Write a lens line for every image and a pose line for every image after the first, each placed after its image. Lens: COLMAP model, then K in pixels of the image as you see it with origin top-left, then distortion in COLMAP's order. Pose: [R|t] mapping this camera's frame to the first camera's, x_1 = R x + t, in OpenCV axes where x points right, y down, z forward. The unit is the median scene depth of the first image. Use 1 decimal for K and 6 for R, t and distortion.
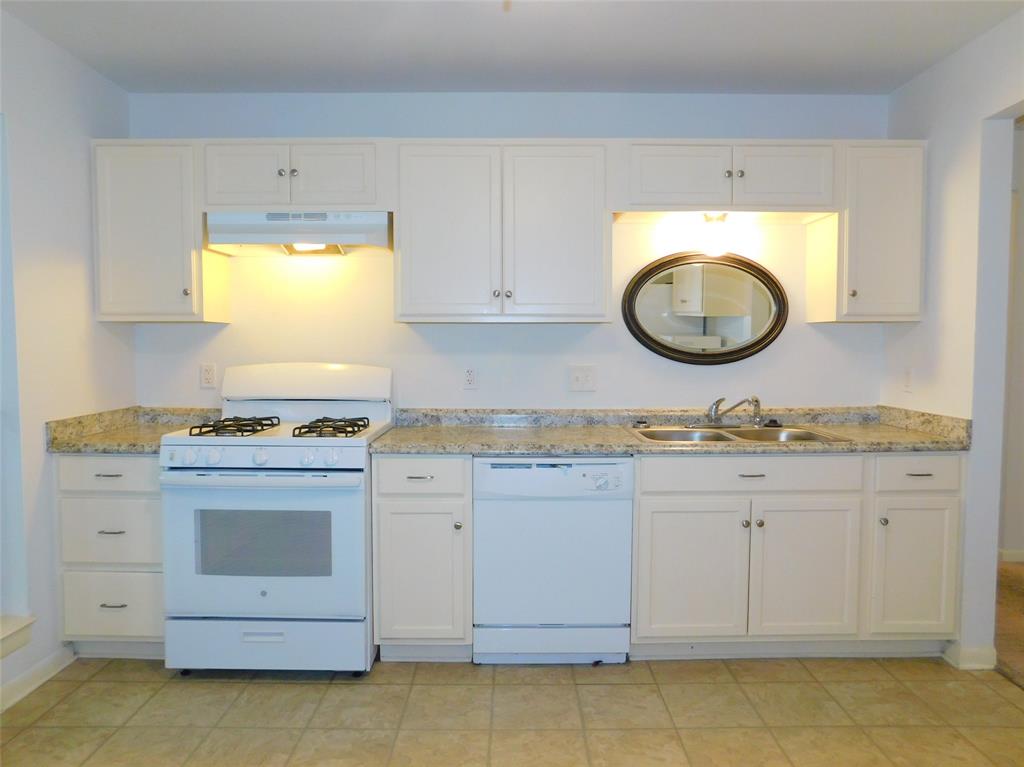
lens RADIAL K [[688.9, 0, 497.2], [0, 688.9, 382.6], [0, 0, 1]] dist [-0.000400, 0.004745]
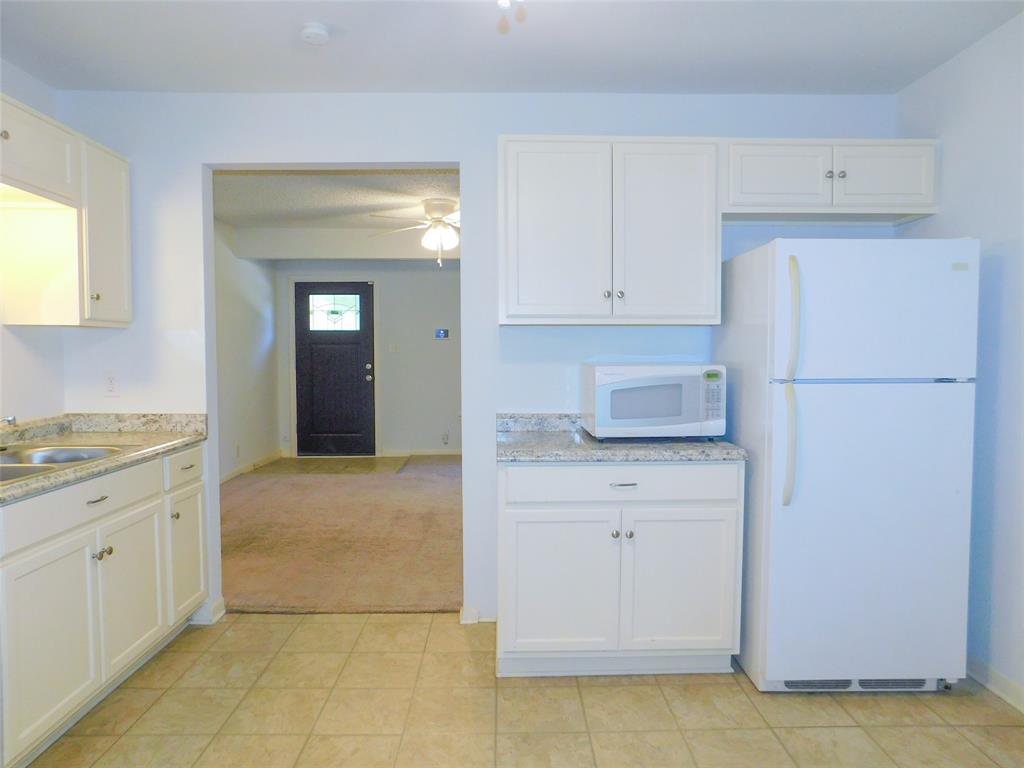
lens RADIAL K [[688.9, 0, 492.0], [0, 688.9, 384.7], [0, 0, 1]] dist [-0.000400, 0.004745]
pose [[-0.005594, -0.039111, 0.999219, -0.468185], [0.055632, 0.997675, 0.039362, -0.014461], [-0.998436, 0.055809, -0.003405, 0.469322]]
